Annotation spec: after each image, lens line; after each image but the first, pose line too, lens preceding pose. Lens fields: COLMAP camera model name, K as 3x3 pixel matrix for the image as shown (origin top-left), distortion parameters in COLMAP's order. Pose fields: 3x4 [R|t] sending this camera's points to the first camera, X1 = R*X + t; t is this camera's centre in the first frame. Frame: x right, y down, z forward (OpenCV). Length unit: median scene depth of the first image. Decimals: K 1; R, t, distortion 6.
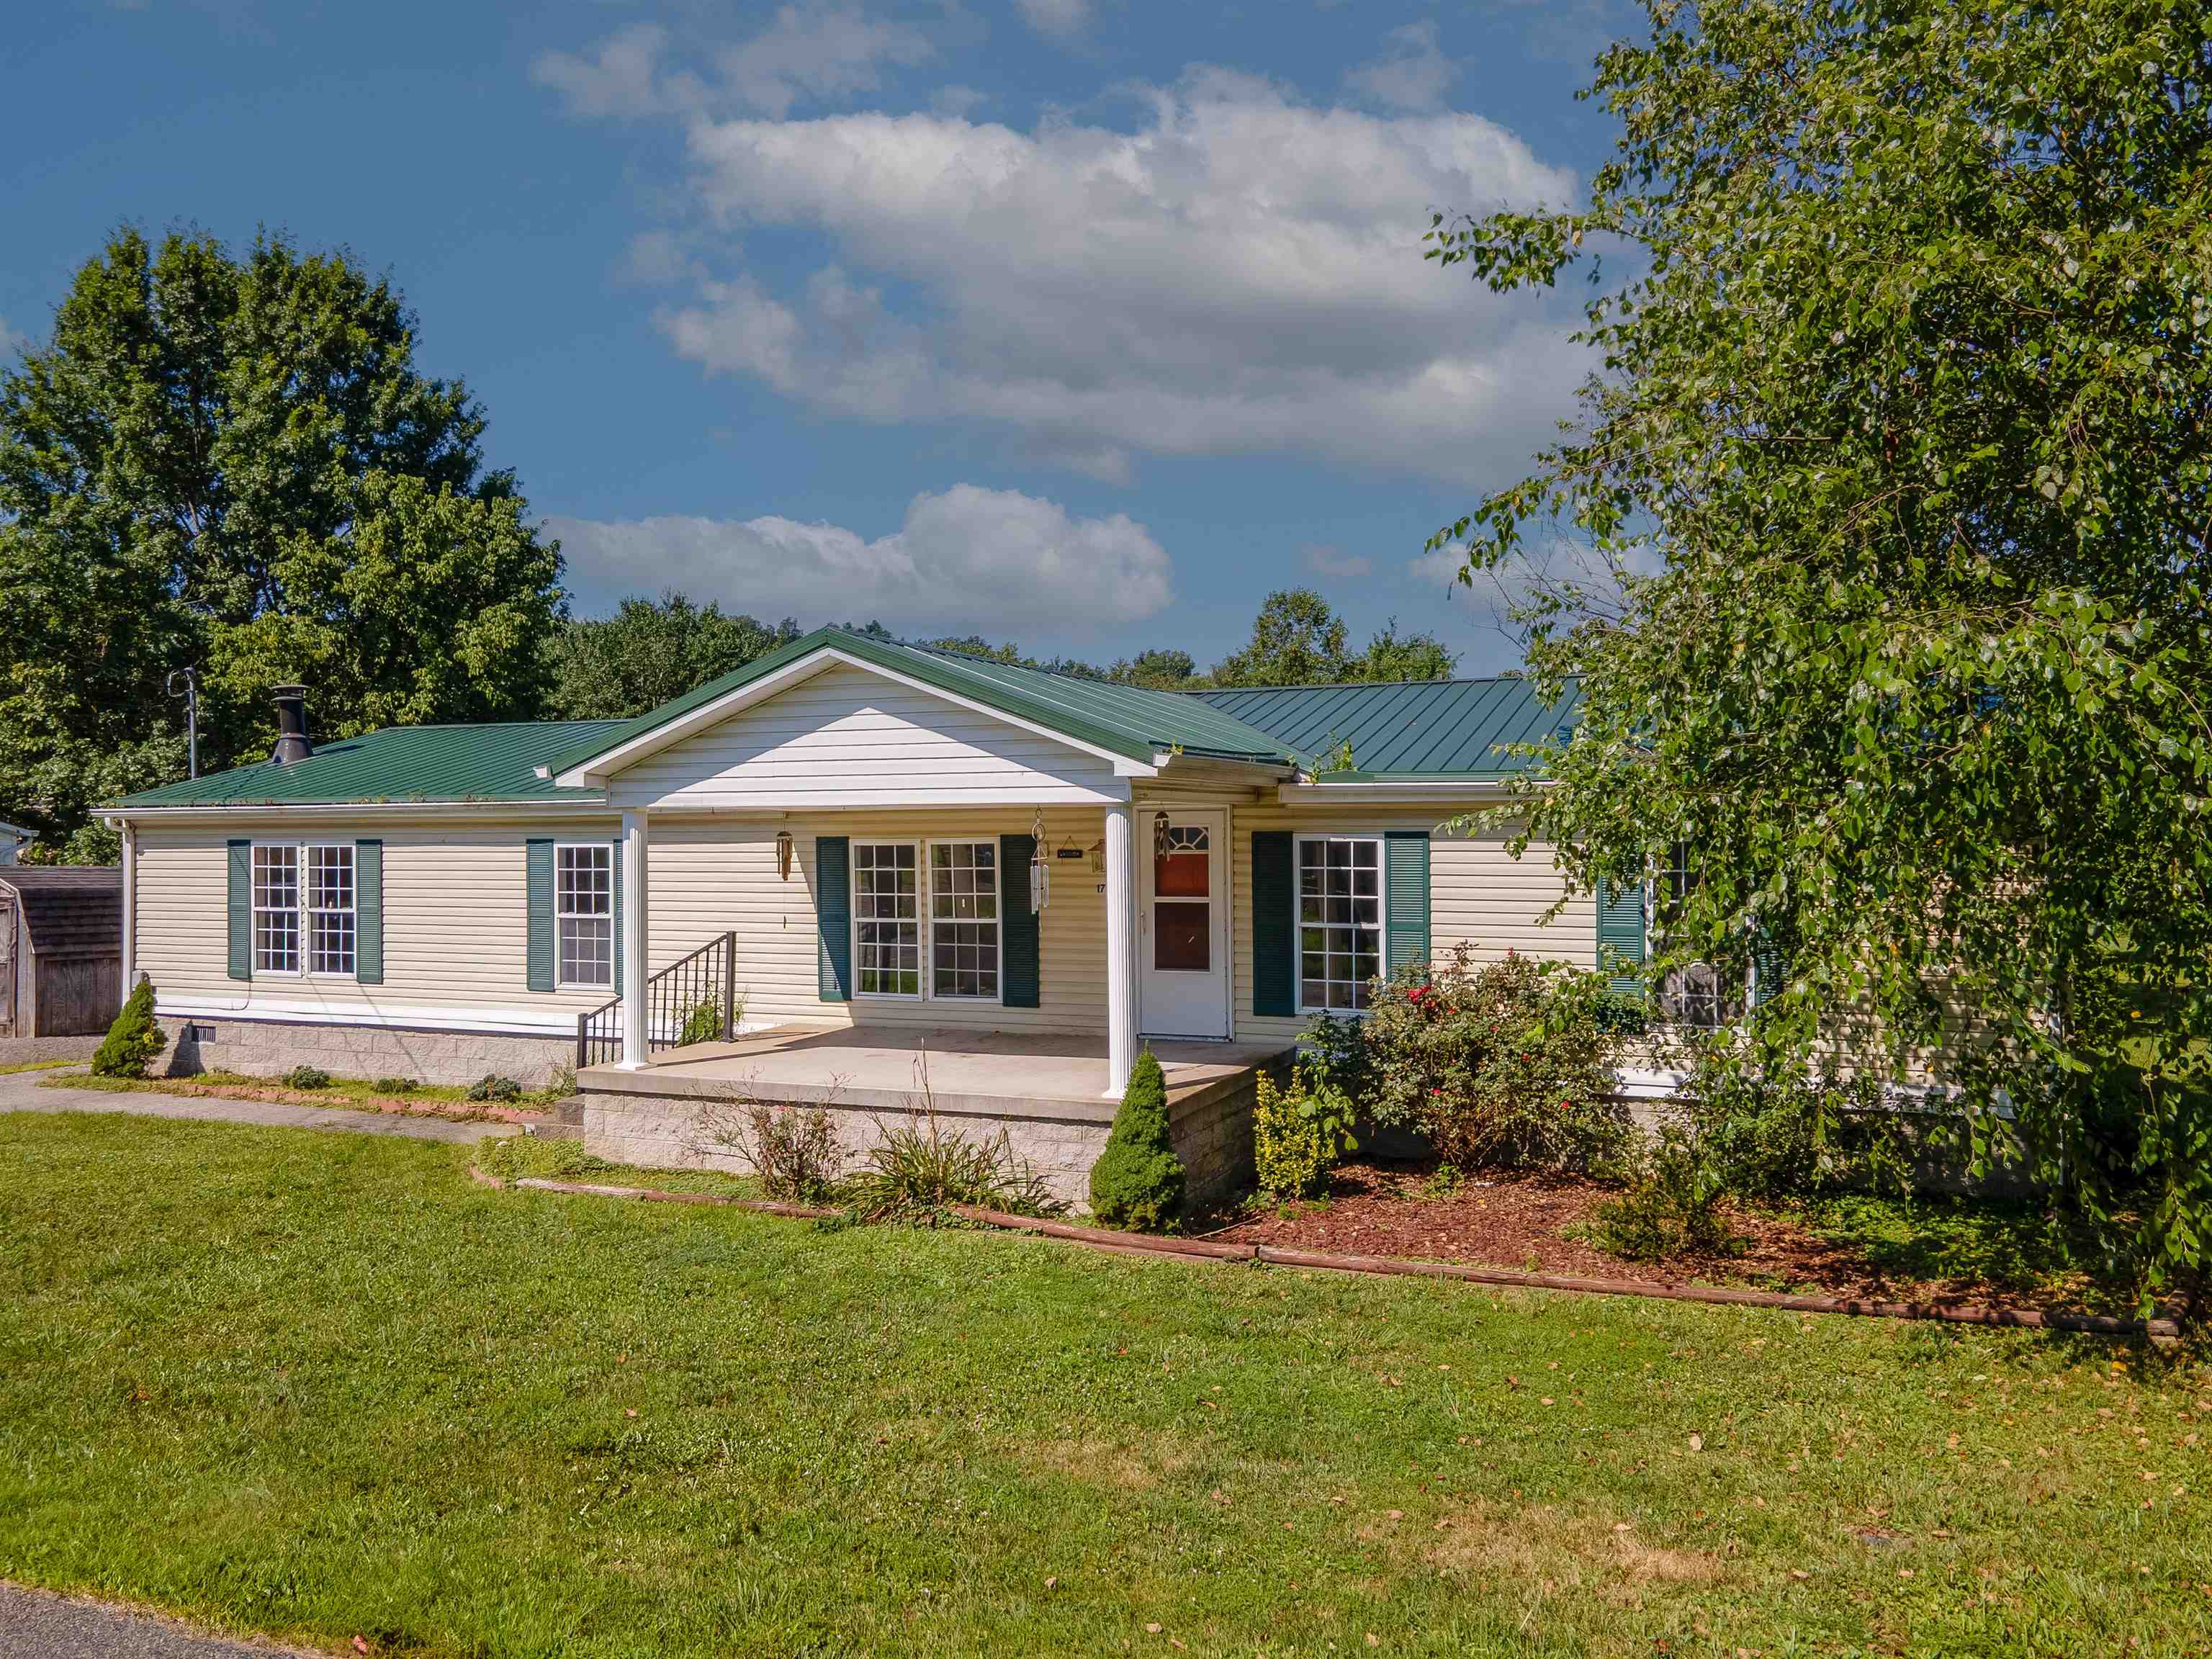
lens RADIAL K [[1634.0, 0, 1100.8], [0, 1634.0, 820.4], [0, 0, 1]] dist [0.034999, 0.014850]
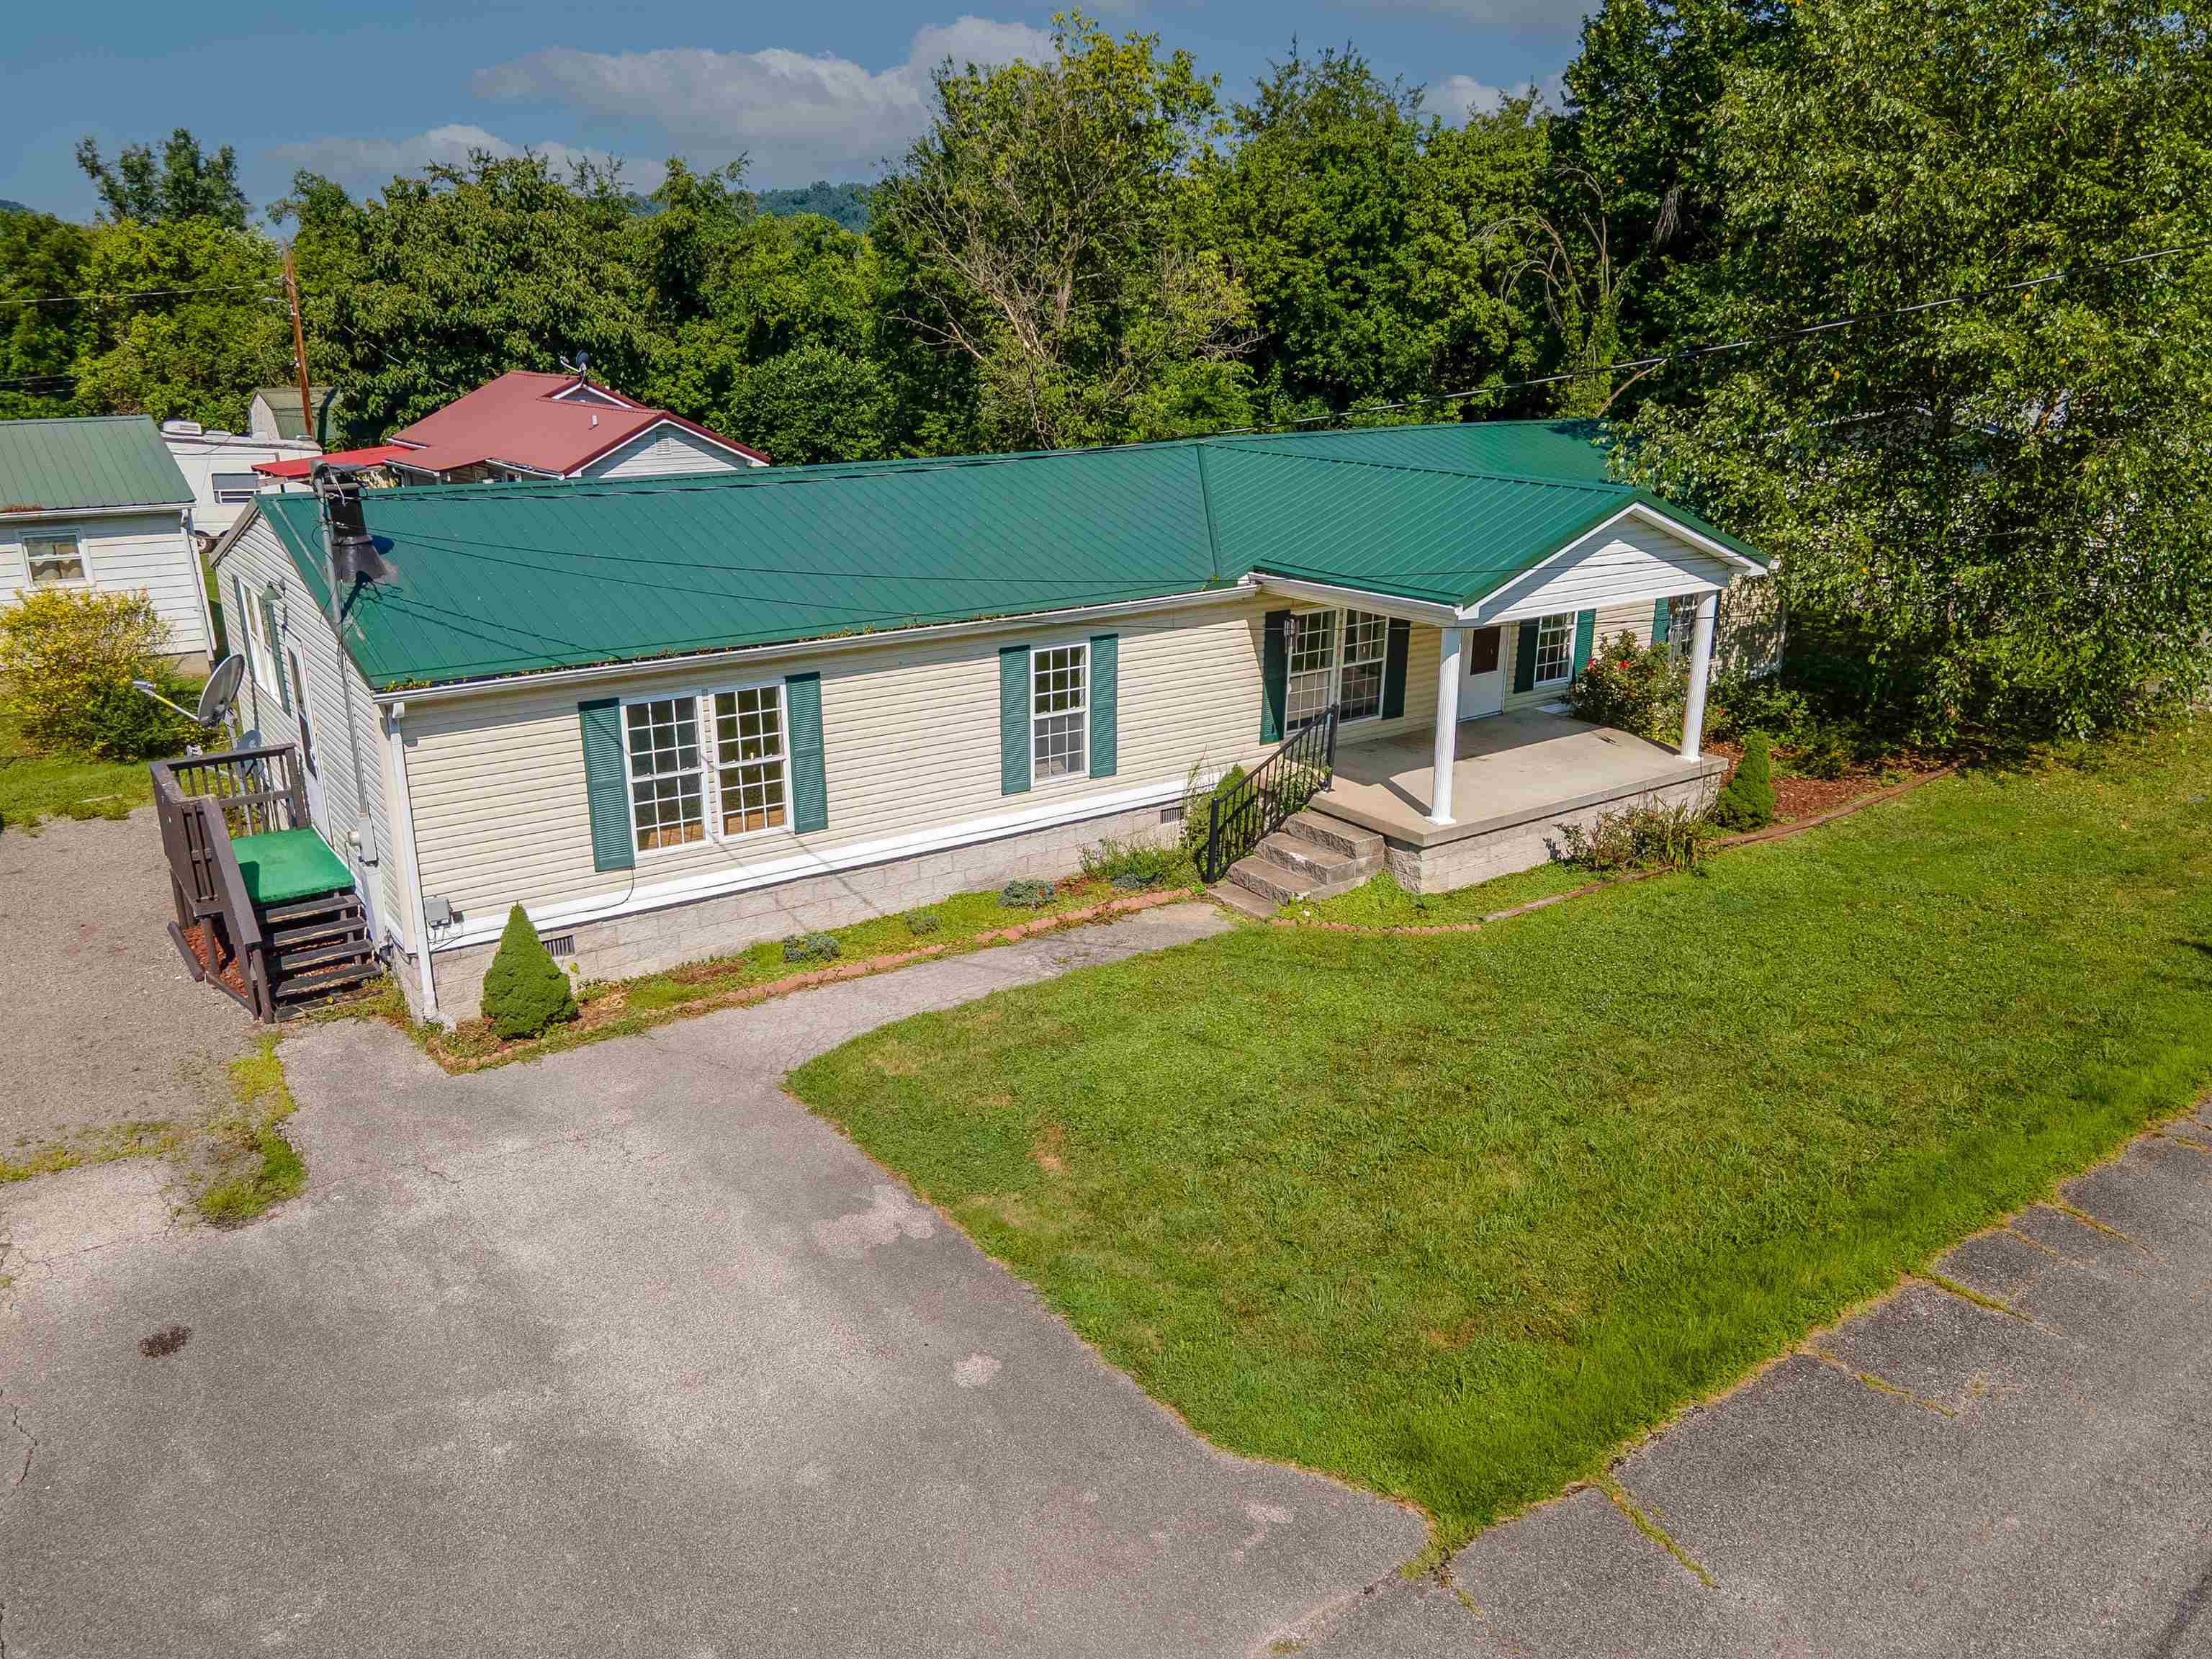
lens RADIAL K [[1634.0, 0, 1099.8], [0, 1634.0, 834.7], [0, 0, 1]] dist [0.034999, 0.014850]
pose [[0.521728, -0.255316, 0.814011, -1.146578], [-0.008383, 0.952586, 0.304153, -0.181172], [-0.853070, -0.165509, 0.494851, 0.445140]]
